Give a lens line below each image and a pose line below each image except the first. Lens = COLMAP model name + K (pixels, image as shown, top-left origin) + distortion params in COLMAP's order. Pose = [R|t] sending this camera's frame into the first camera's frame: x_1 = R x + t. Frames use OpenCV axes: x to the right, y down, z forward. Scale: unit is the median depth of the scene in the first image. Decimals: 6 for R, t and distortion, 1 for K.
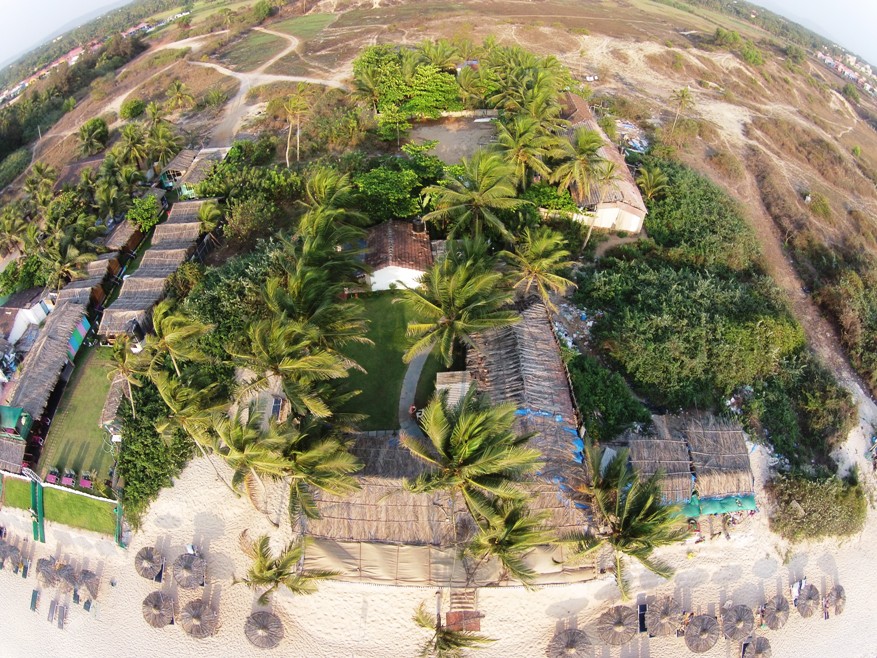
lens RADIAL K [[478.9, 0, 434.5], [0, 478.9, 332.6], [0, 0, 1]] dist [-0.275673, 0.061116]
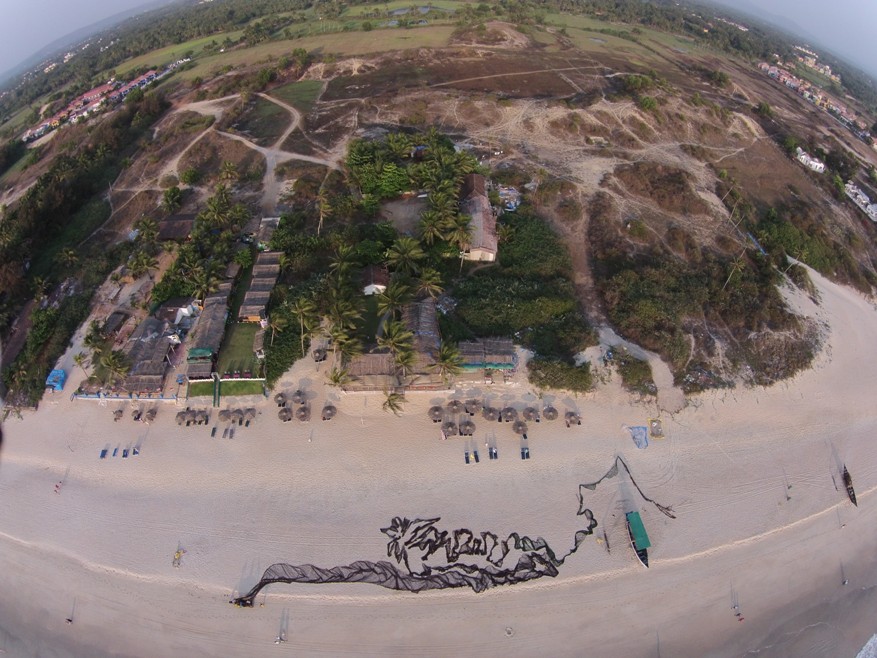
lens RADIAL K [[481.8, 0, 434.4], [0, 481.8, 324.2], [0, 0, 1]] dist [-0.322408, 0.093180]
pose [[0.998812, -0.036718, 0.032041, 0.119105], [0.038013, 0.998445, -0.040766, 0.150013], [-0.030495, 0.041935, 0.998655, -1.226934]]
